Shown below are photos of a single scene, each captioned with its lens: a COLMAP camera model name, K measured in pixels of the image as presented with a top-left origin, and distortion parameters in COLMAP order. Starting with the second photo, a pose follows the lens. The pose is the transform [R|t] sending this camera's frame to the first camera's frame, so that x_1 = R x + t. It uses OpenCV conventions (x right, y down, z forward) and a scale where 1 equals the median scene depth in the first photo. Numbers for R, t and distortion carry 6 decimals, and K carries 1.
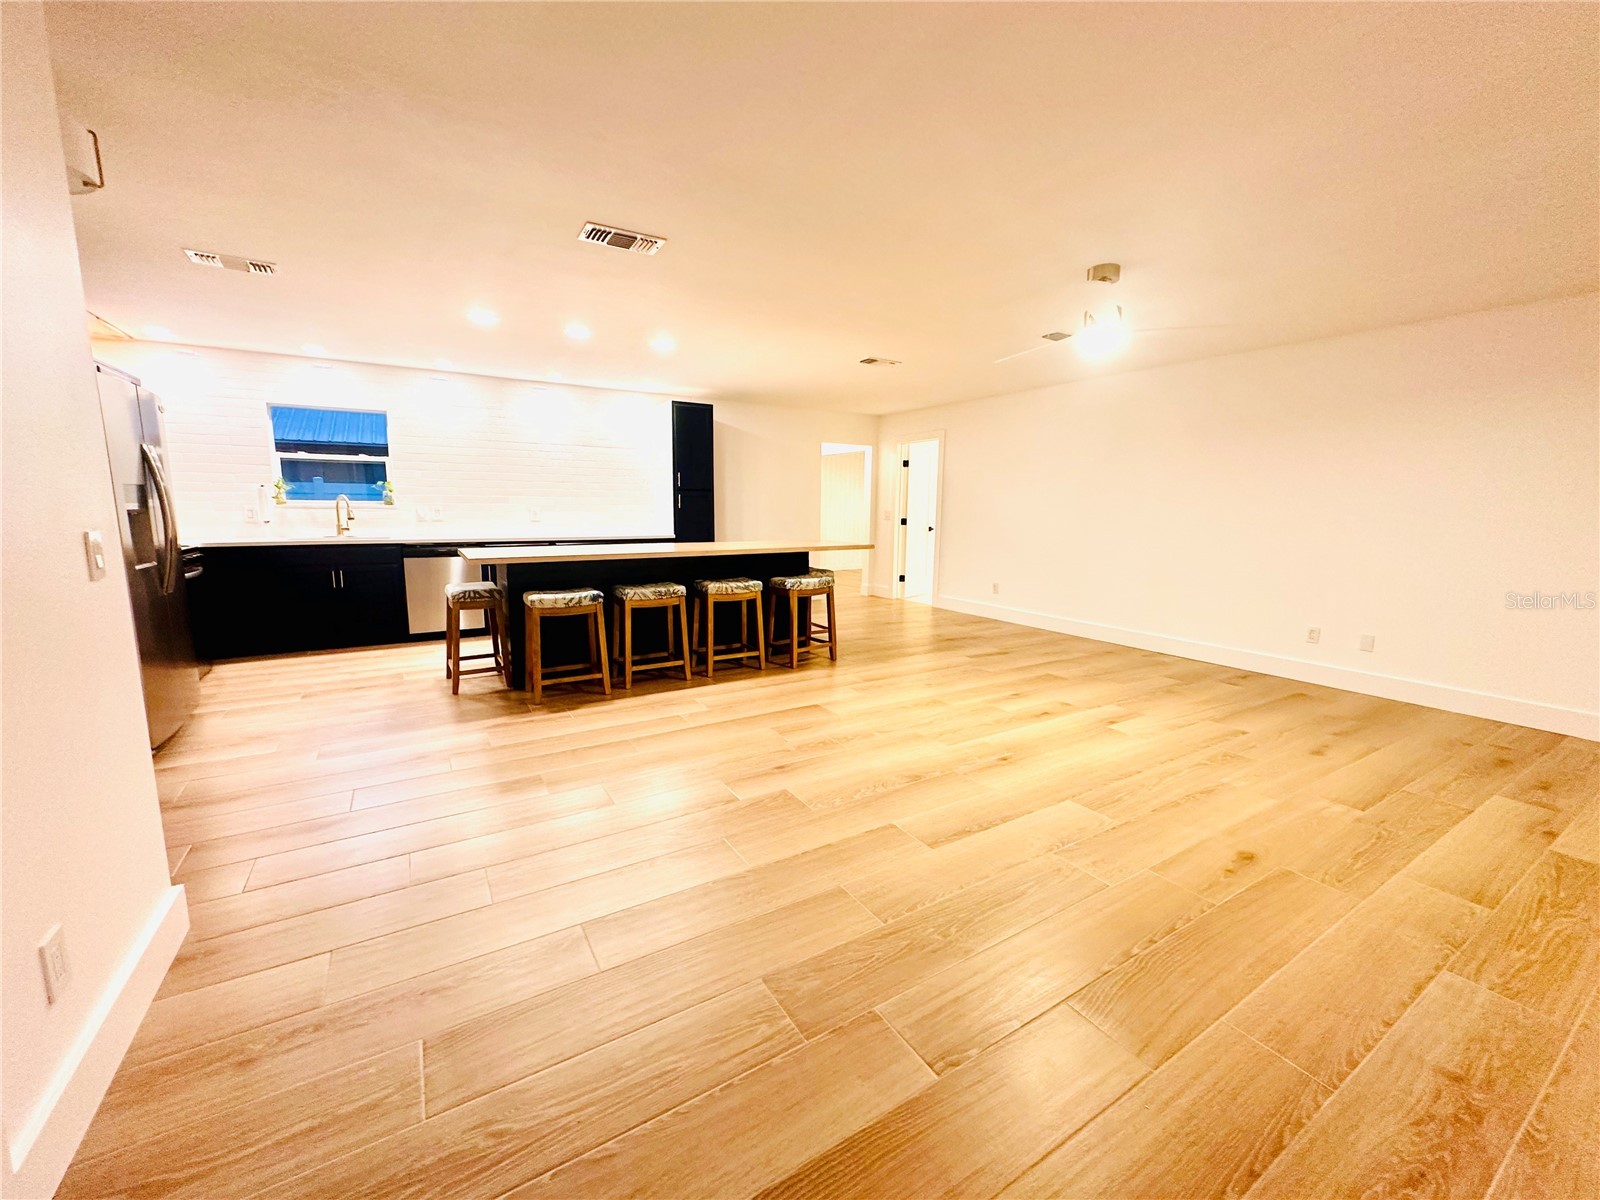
lens RADIAL K [[638.8, 0, 801.7], [0, 638.8, 598.5], [0, 0, 1]] dist [-0.000042, -0.000198]
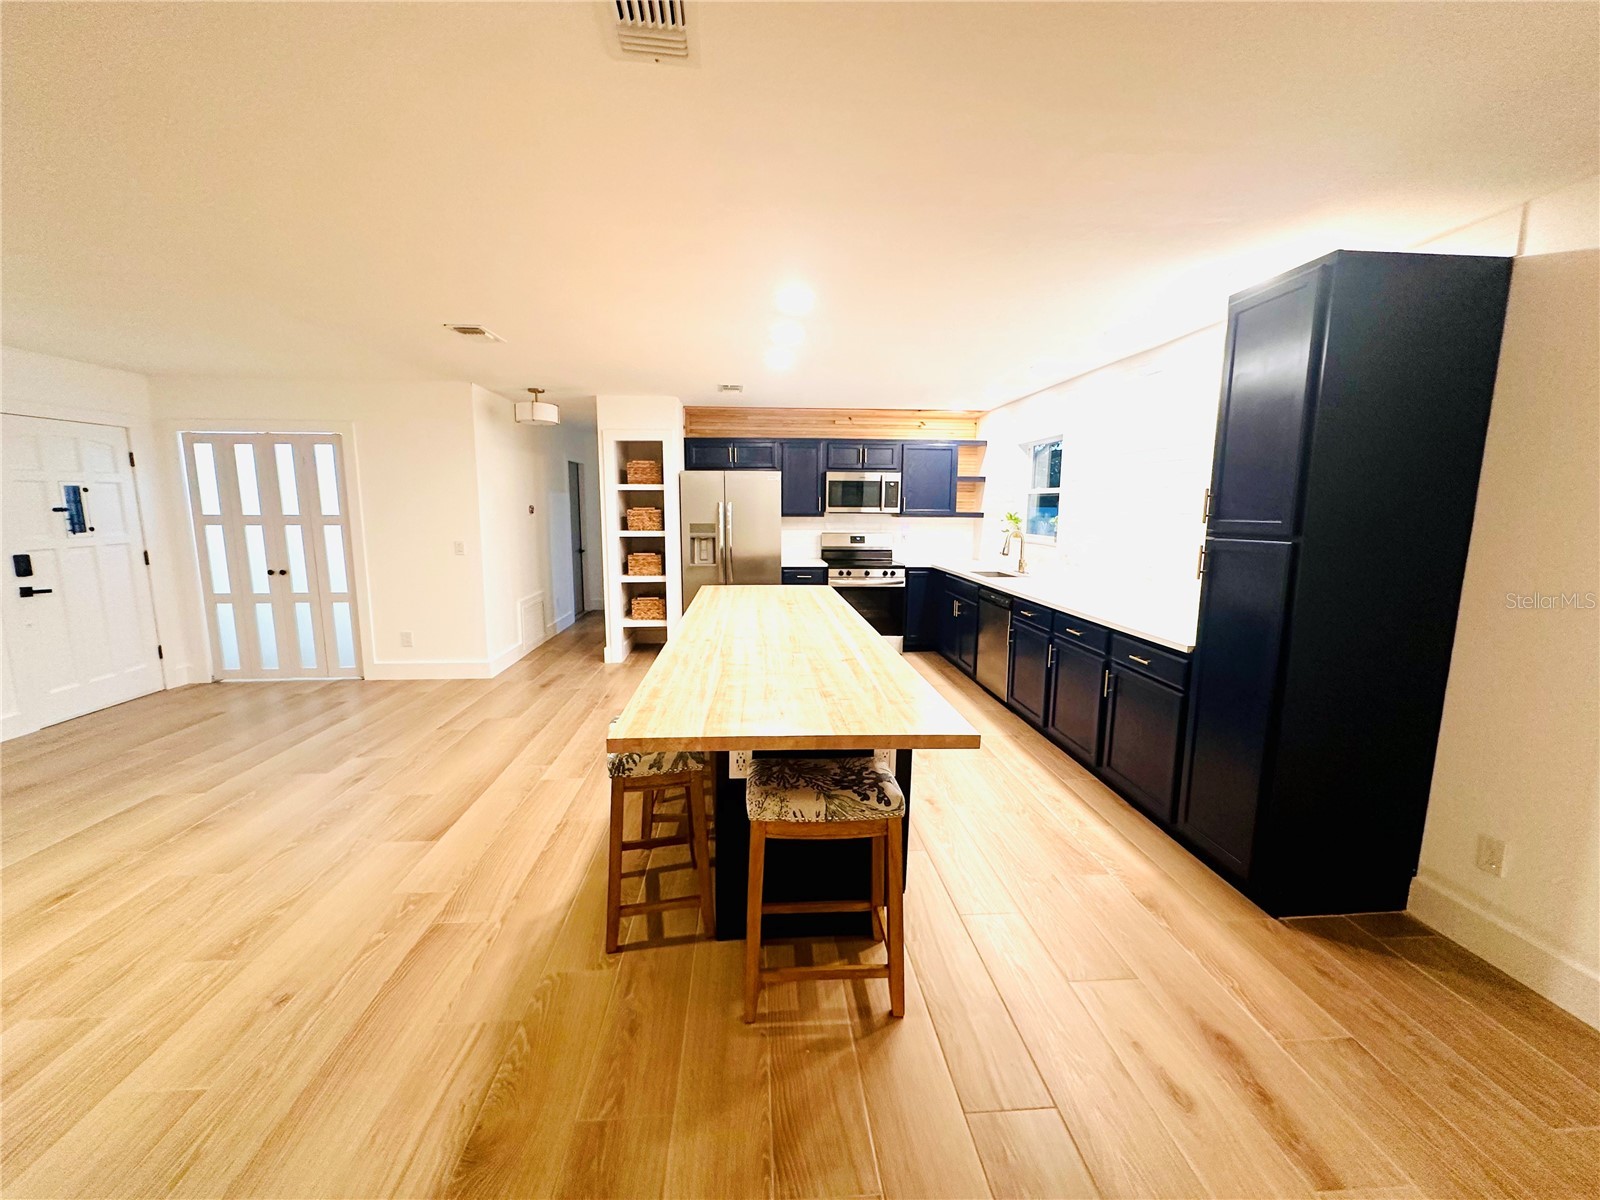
lens RADIAL K [[638.8, 0, 798.8], [0, 638.8, 601.6], [0, 0, 1]] dist [-0.000042, -0.000198]
pose [[-0.458055, 0.119412, -0.880867, 0.483093], [-0.144022, 0.967874, 0.206099, -0.326859], [0.877179, 0.221268, -0.426141, 1.792632]]
